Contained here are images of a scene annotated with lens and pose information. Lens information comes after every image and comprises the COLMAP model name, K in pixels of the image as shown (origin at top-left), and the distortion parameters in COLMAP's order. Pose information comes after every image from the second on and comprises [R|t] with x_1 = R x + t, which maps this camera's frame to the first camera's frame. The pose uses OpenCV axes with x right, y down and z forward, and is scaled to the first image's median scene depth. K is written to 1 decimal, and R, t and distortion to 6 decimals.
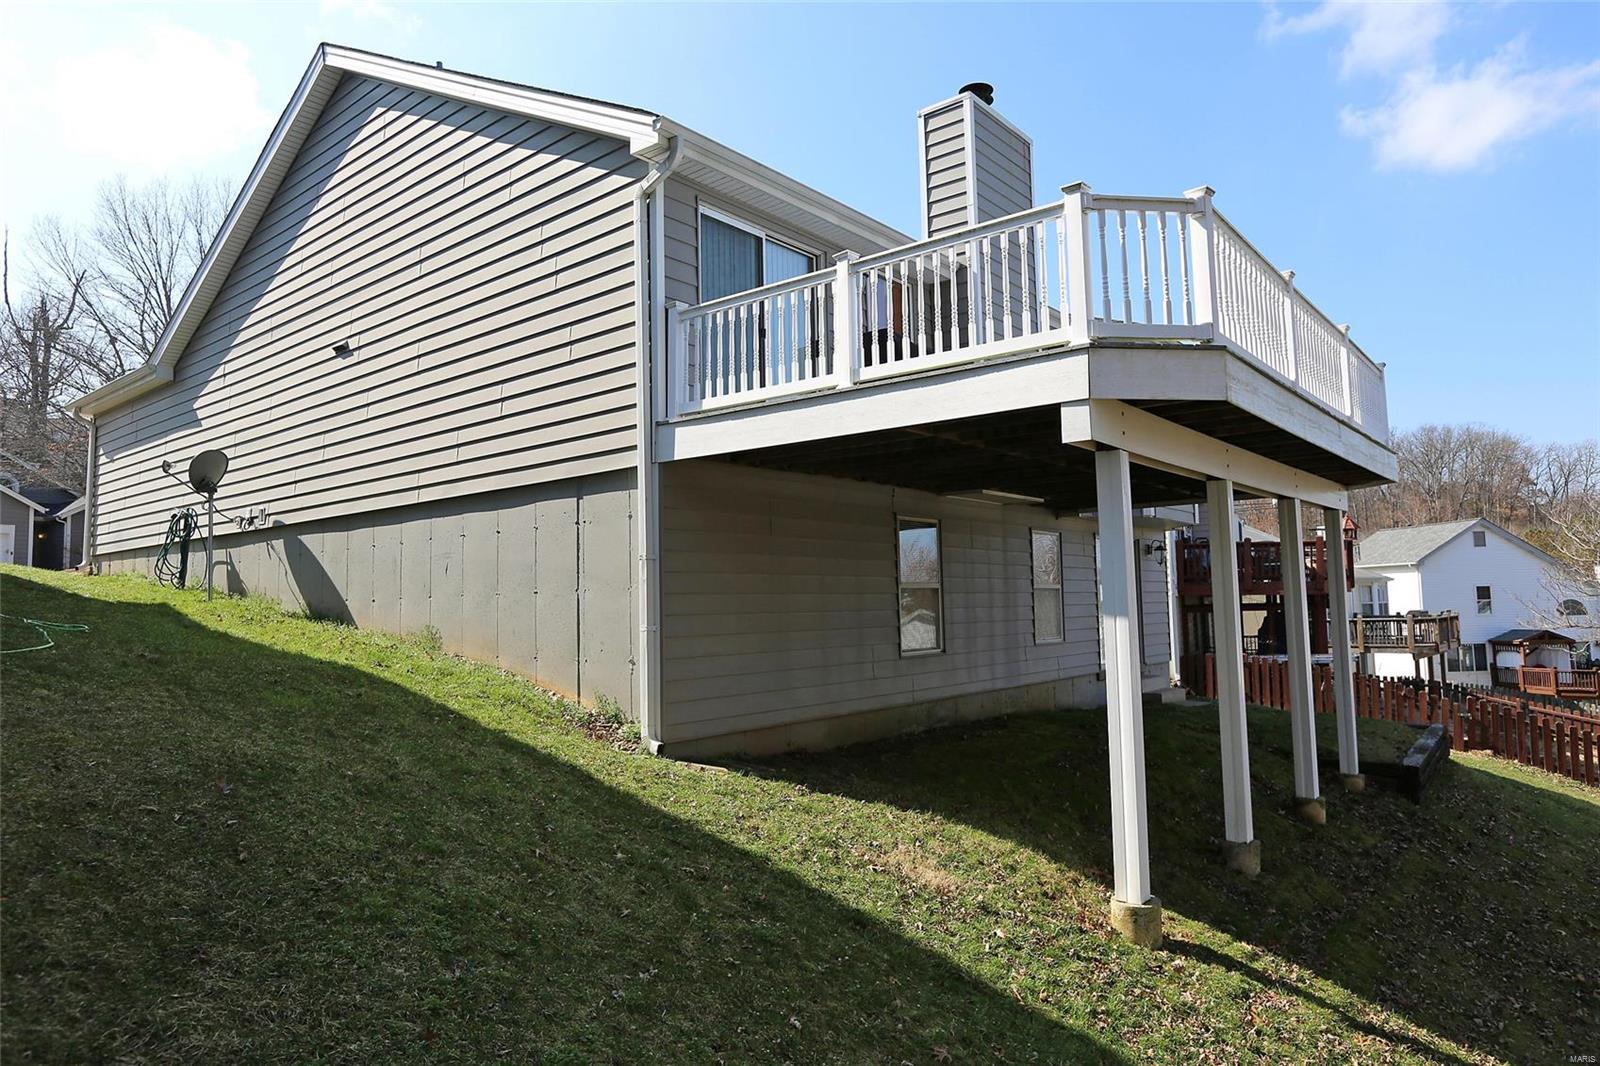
lens RADIAL K [[988.9, 0, 800.8], [0, 988.9, 522.8], [0, 0, 1]] dist [0.002495, 0.002646]
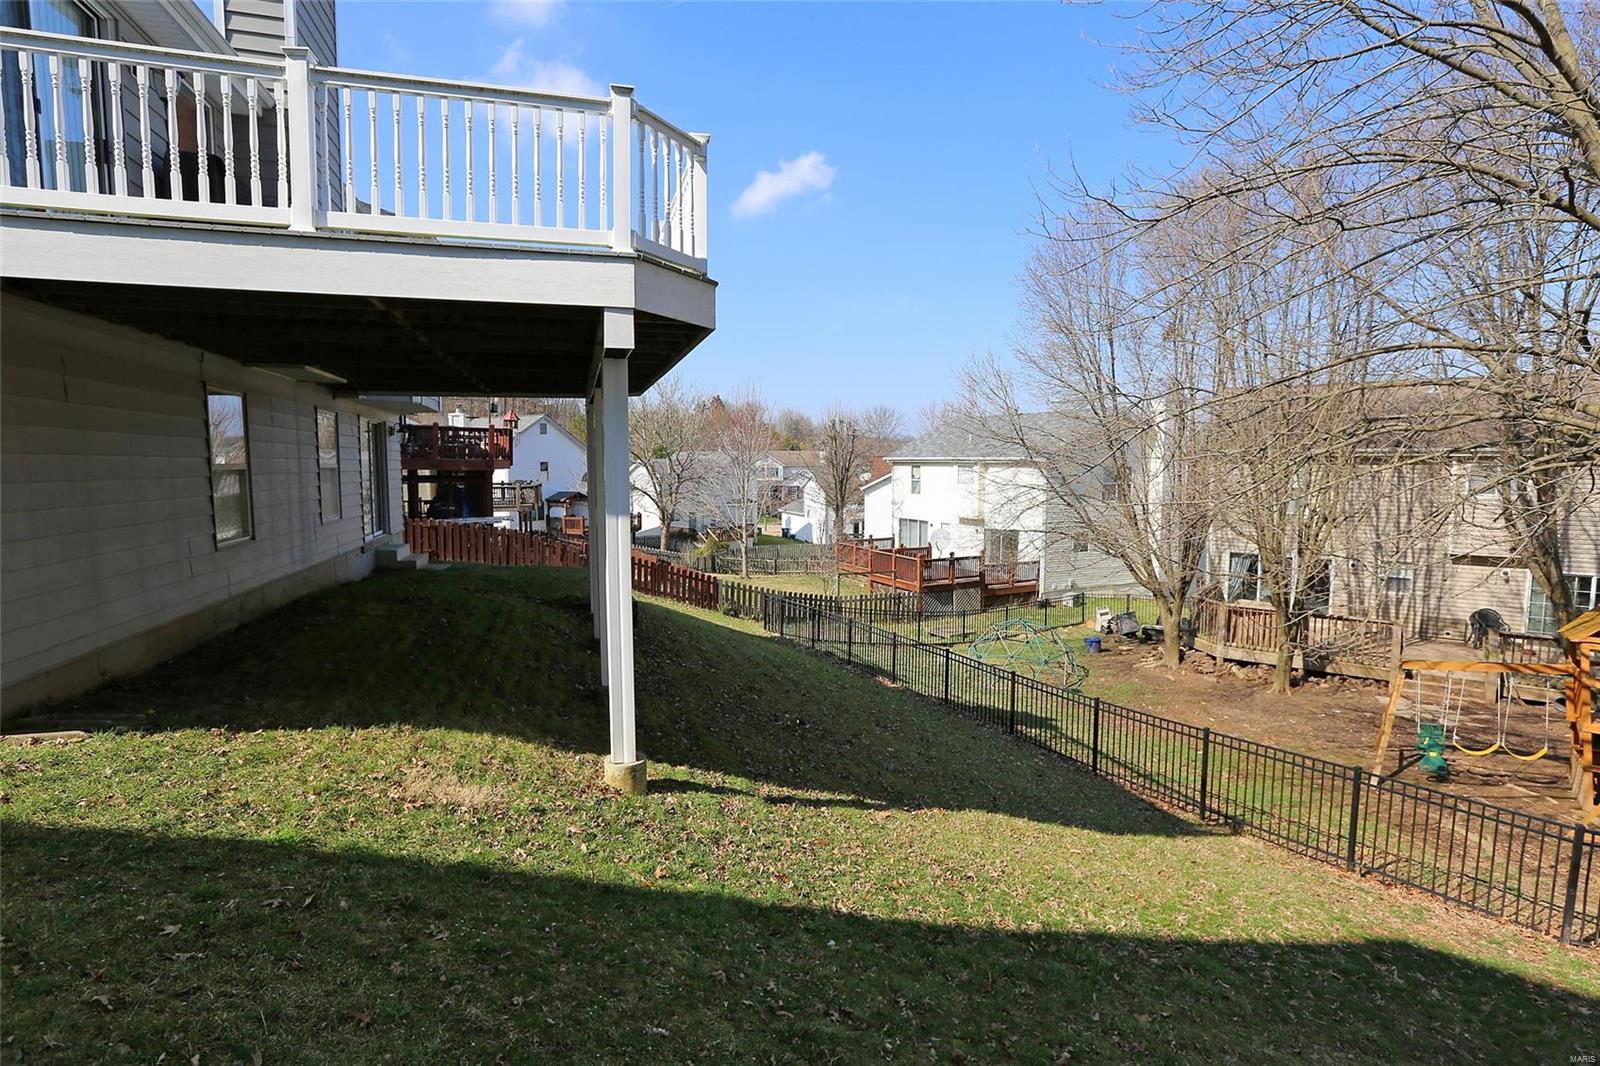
lens RADIAL K [[786.8, 0, 800.0], [0, 786.8, 533.0], [0, 0, 1]] dist [-0.049108, 0.019430]
pose [[0.582224, -0.048591, 0.811575, -0.231443], [-0.083630, 0.989338, 0.119231, -0.004980], [-0.808716, -0.137291, 0.571952, 0.296643]]
